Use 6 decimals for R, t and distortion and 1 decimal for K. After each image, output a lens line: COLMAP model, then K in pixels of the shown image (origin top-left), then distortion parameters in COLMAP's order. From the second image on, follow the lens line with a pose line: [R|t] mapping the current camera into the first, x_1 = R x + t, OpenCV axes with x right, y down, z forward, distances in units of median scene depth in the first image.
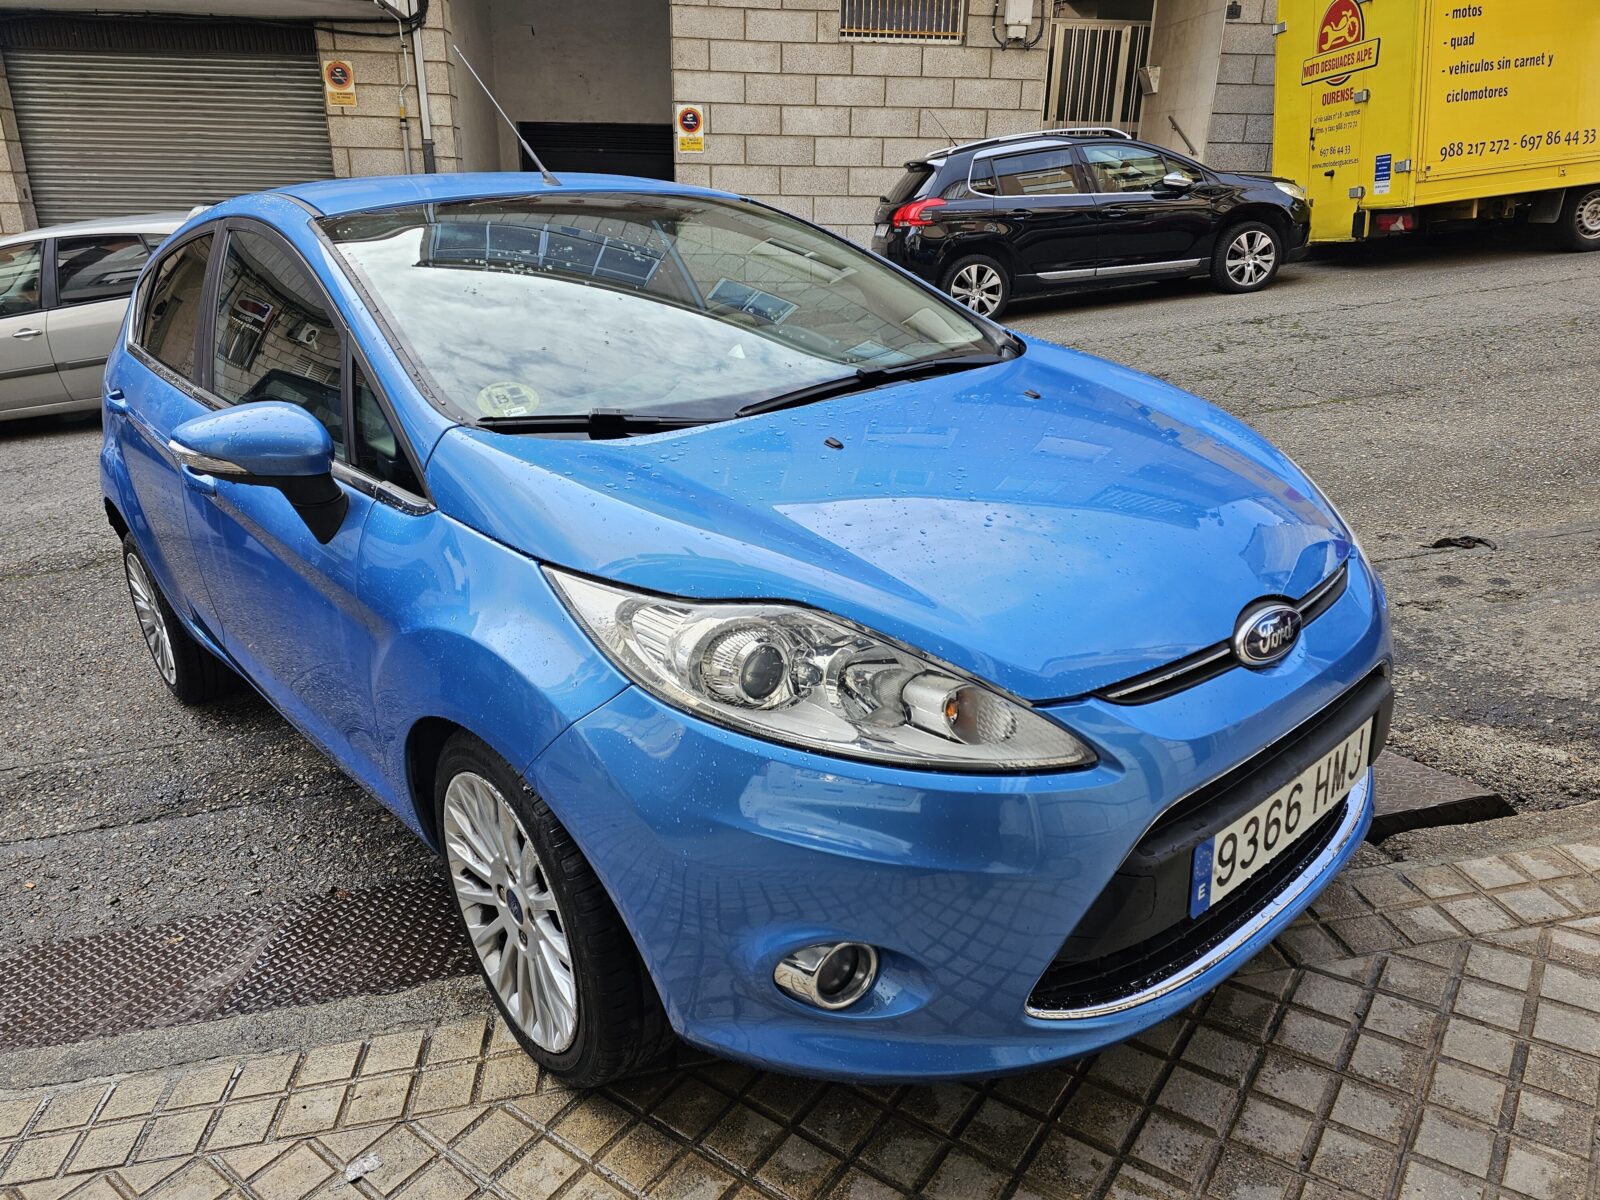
lens RADIAL K [[1035.9, 0, 789.1], [0, 1035.9, 591.0], [0, 0, 1]] dist [0.048216, -0.042690]
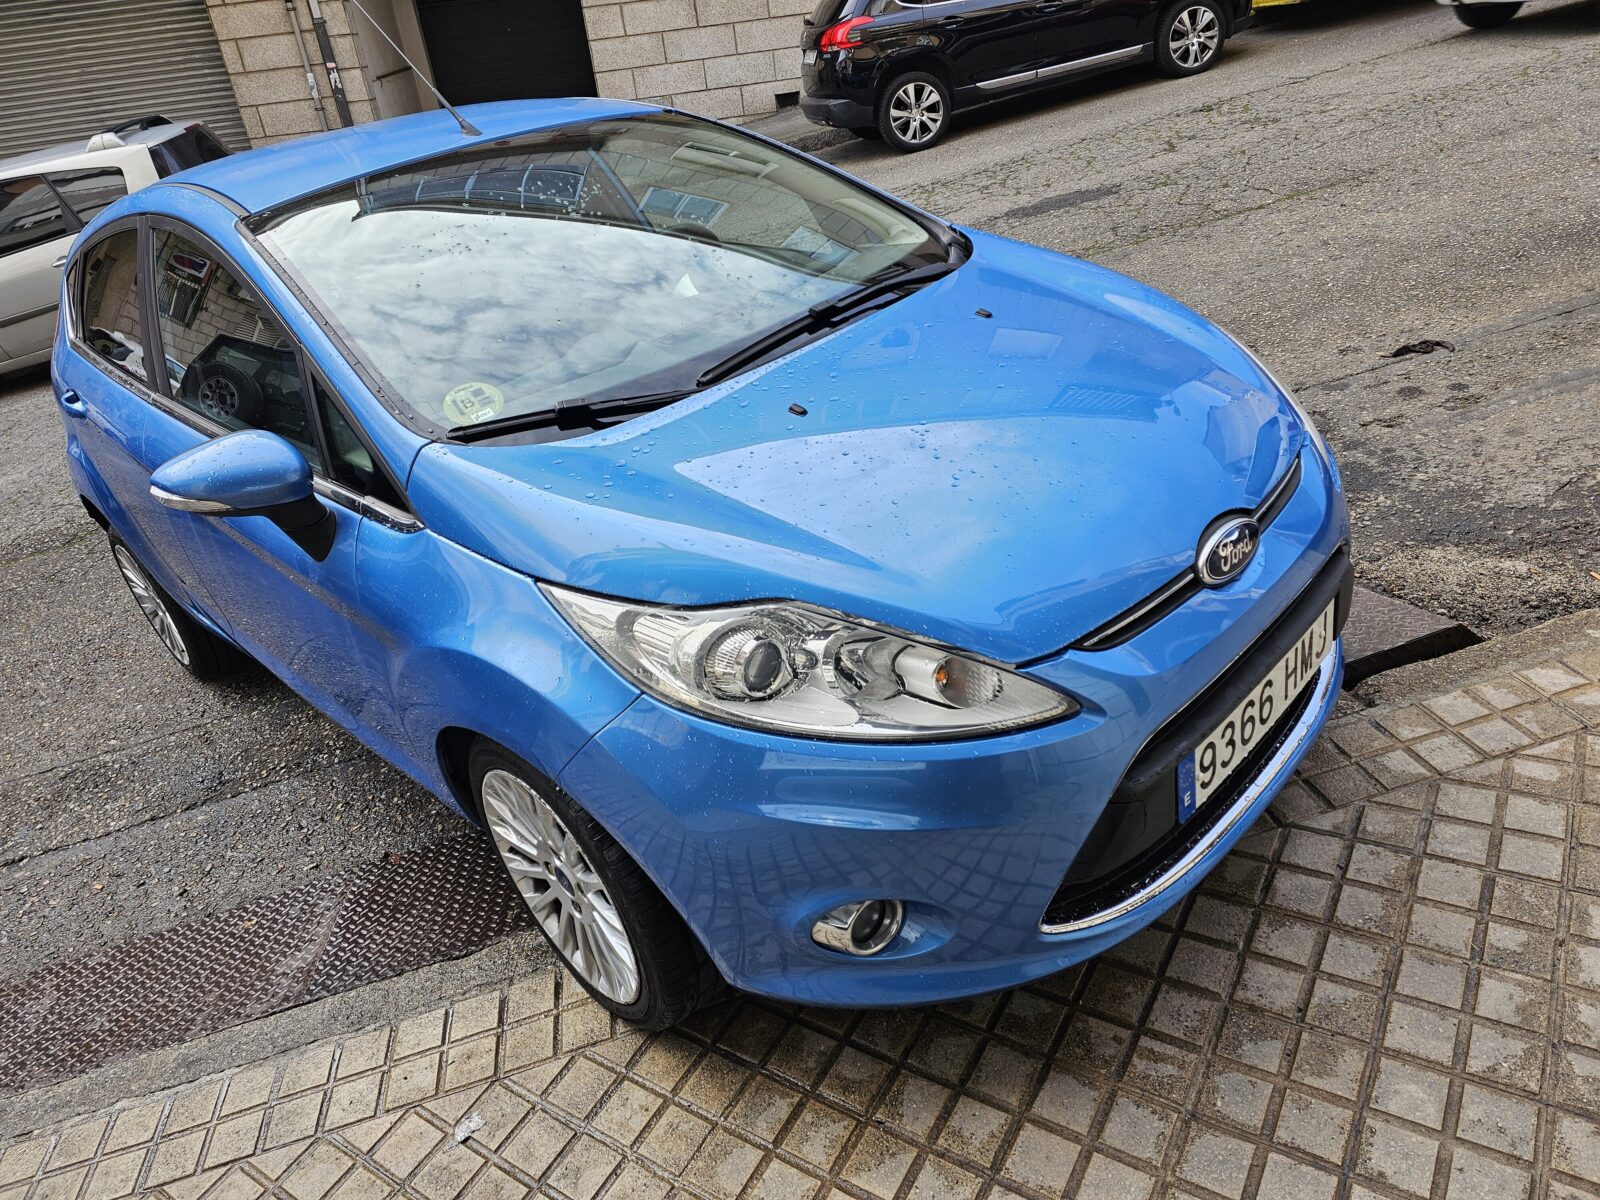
lens RADIAL K [[1035.9, 0, 789.9], [0, 1035.9, 560.2], [0, 0, 1]] dist [0.048216, -0.042690]
pose [[0.990089, -0.140348, 0.005109, 0.009111], [0.138606, 0.982370, 0.125449, -0.115832], [-0.022625, -0.123498, 0.992087, -0.033539]]
